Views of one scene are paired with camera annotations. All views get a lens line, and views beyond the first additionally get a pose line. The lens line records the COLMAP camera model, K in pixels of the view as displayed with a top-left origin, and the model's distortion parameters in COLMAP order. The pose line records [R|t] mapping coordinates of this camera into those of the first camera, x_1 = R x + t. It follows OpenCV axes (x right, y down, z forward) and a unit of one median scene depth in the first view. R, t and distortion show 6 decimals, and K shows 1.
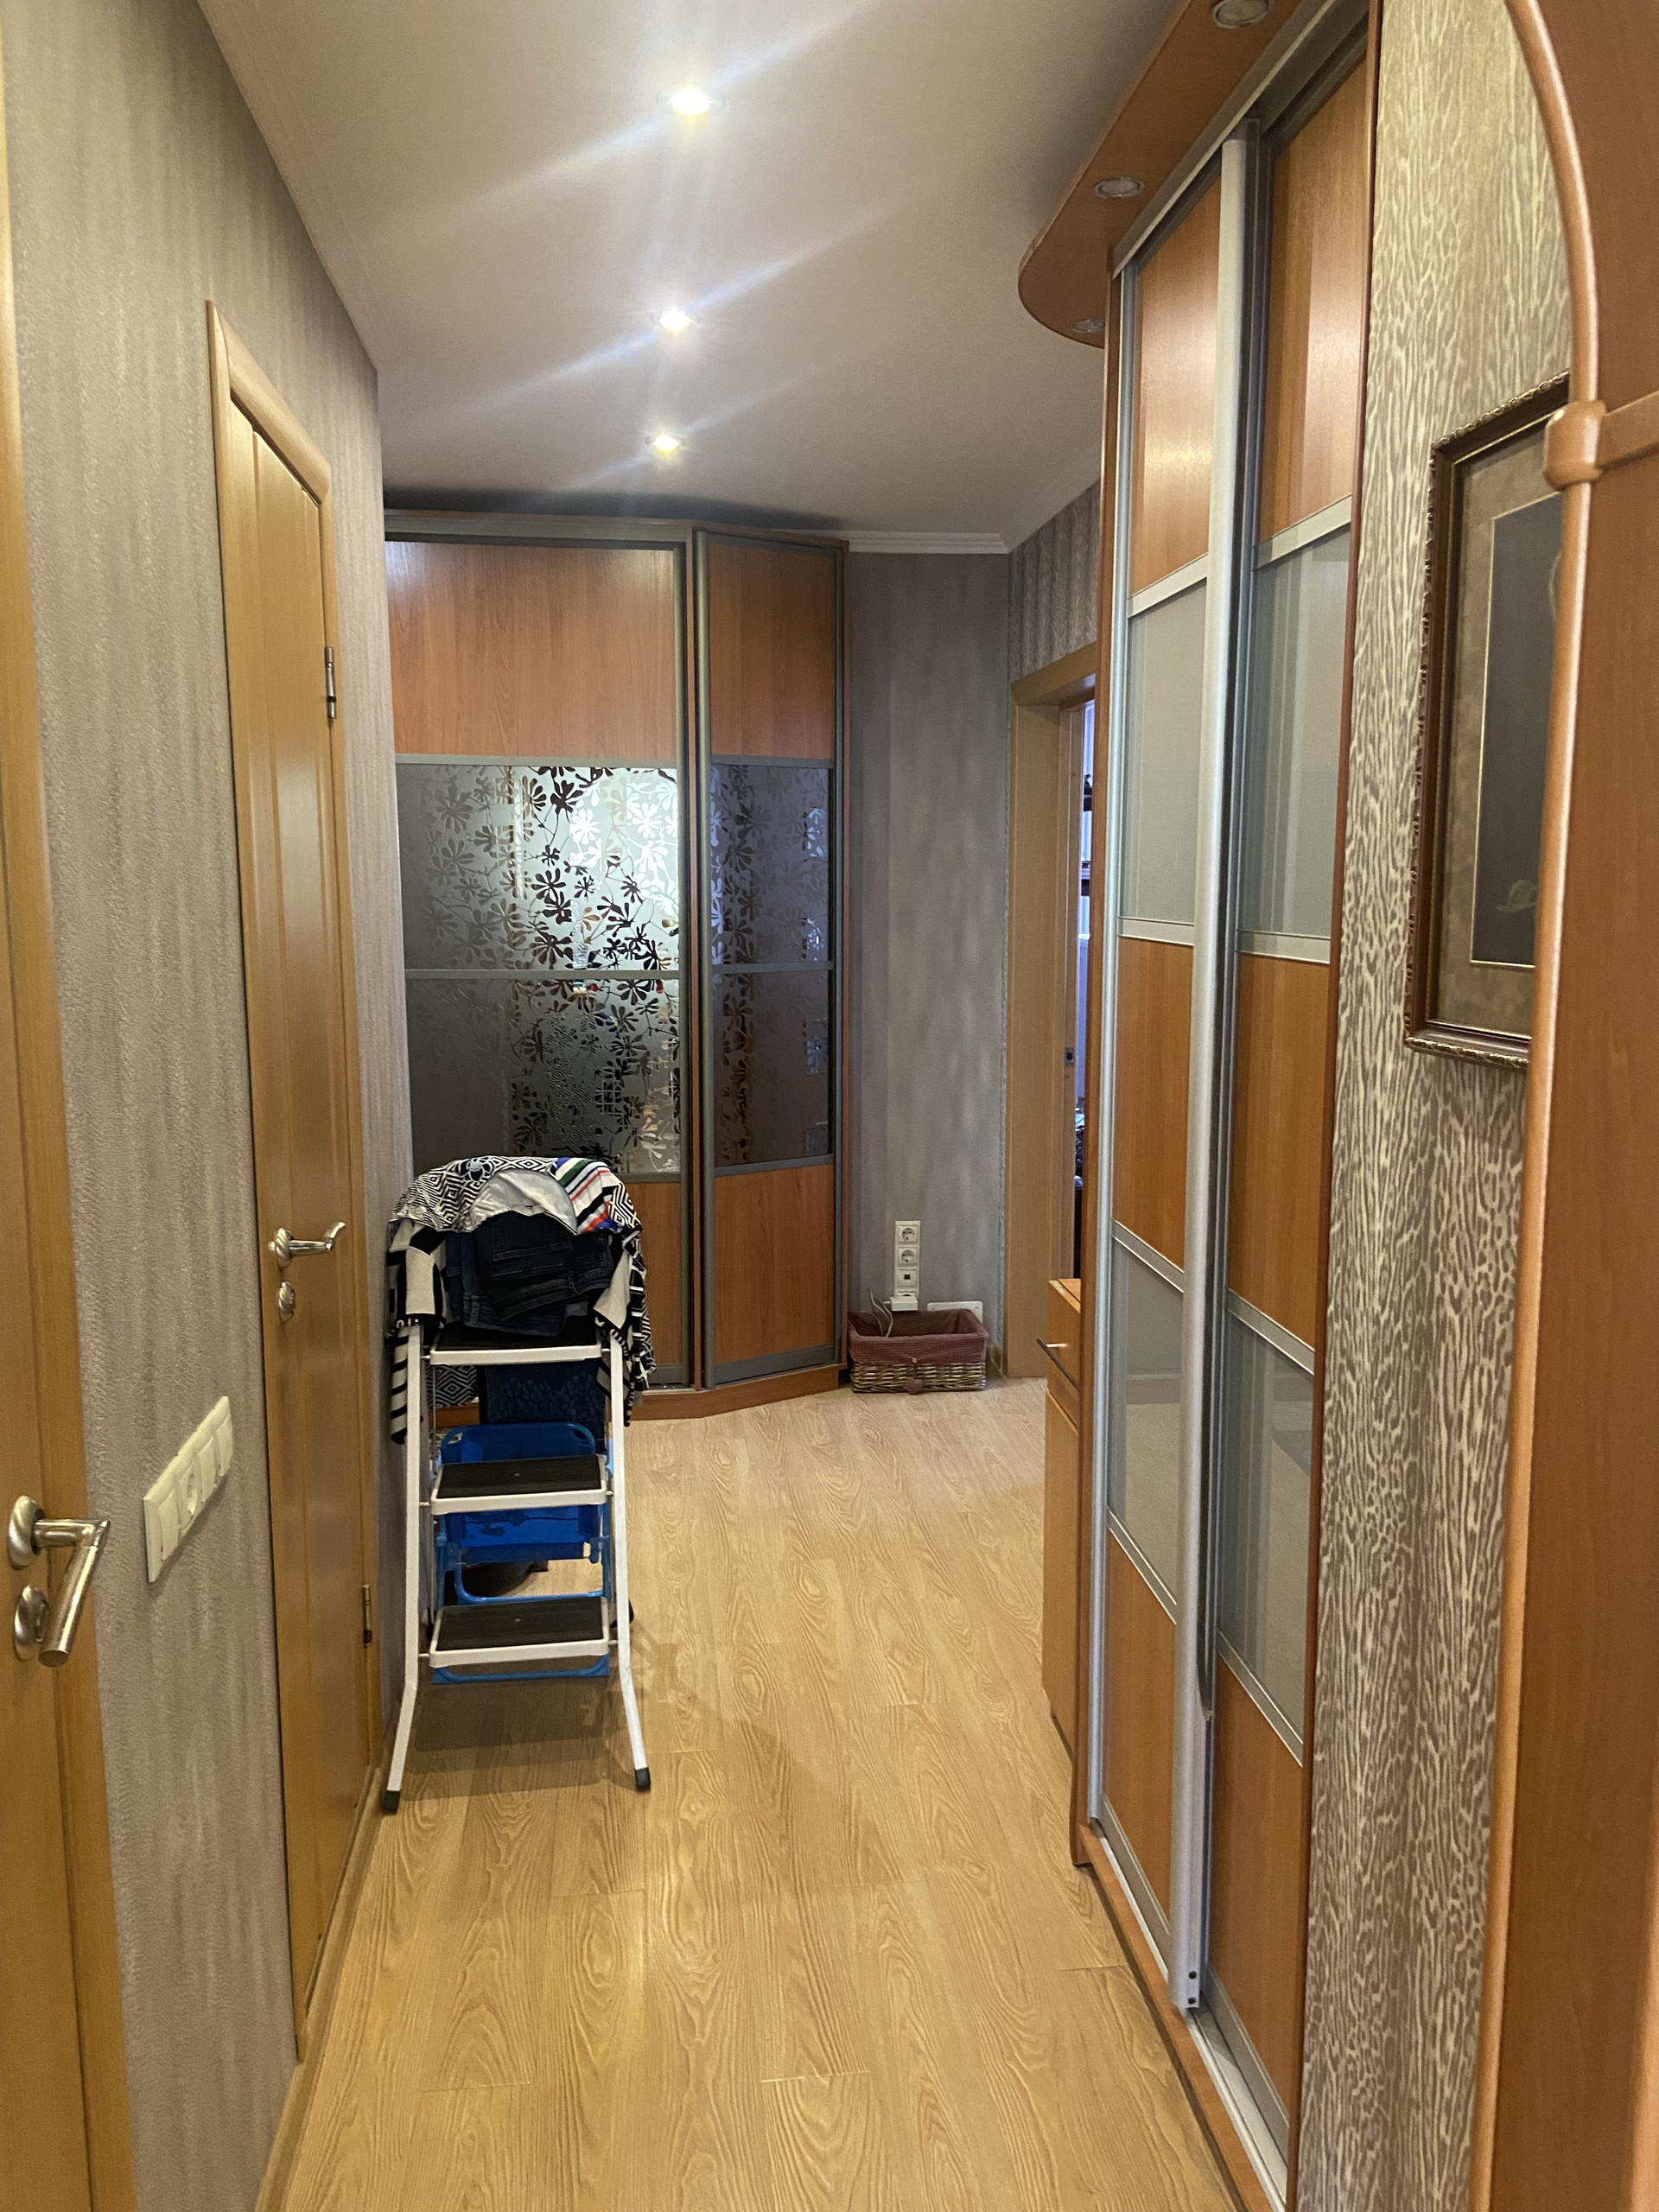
lens RADIAL K [[1664.5, 0, 830.8], [0, 1664.5, 1102.2], [0, 0, 1]] dist [0.107768, -0.125487]
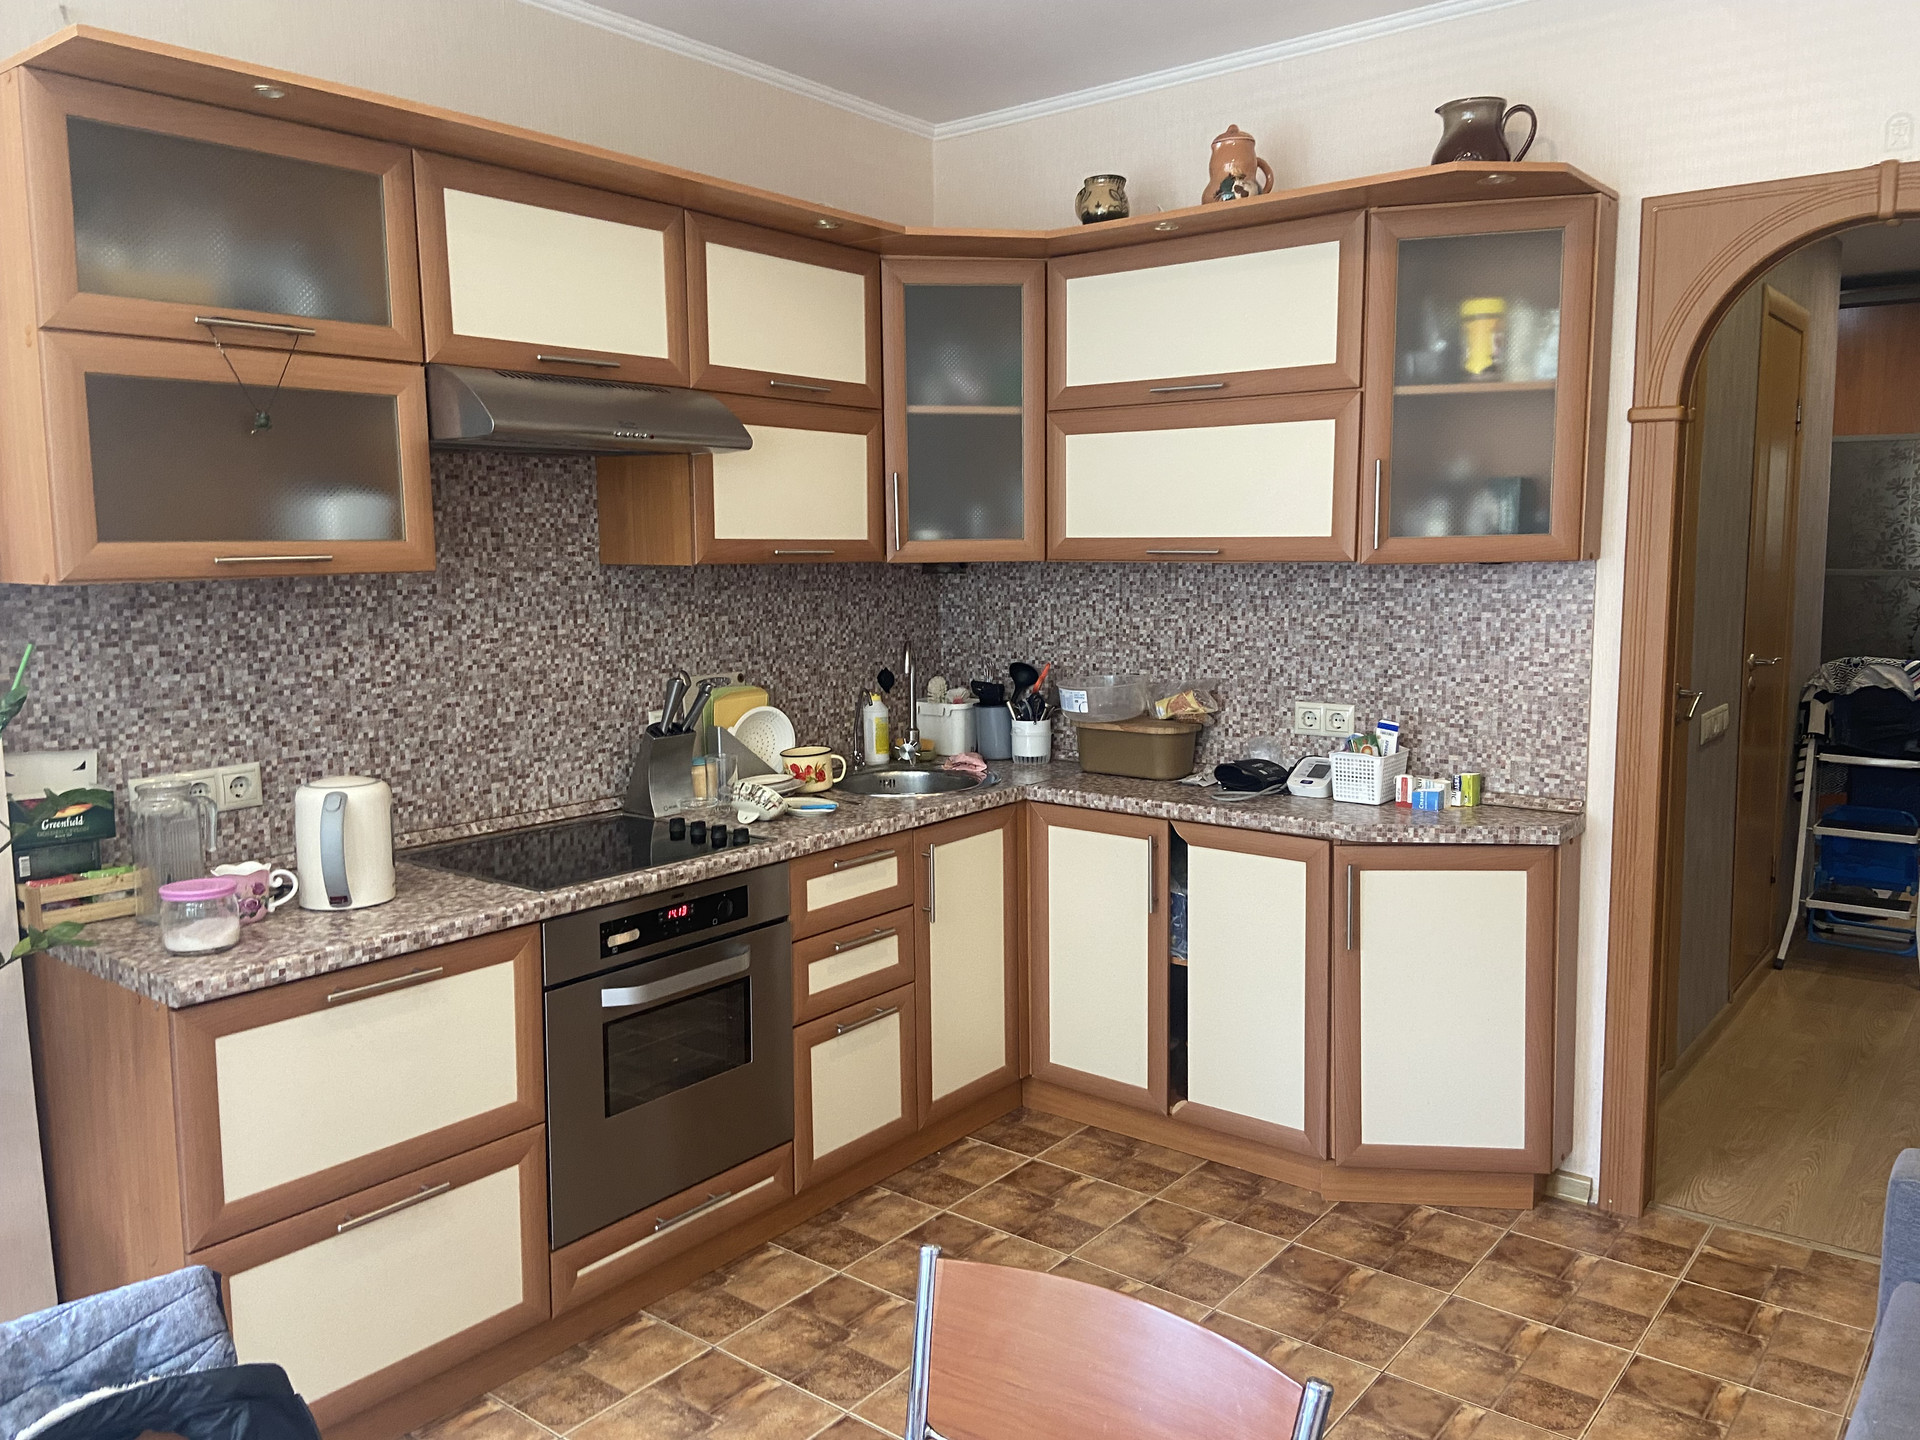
lens RADIAL K [[1444.7, 0, 963.0], [0, 1444.7, 710.1], [0, 0, 1]] dist [0.107768, -0.125487]
pose [[0.708591, 0.078391, -0.701252, 0.251802], [-0.084095, 0.996109, 0.026376, 0.136453], [0.700591, 0.040282, 0.712426, -0.909916]]
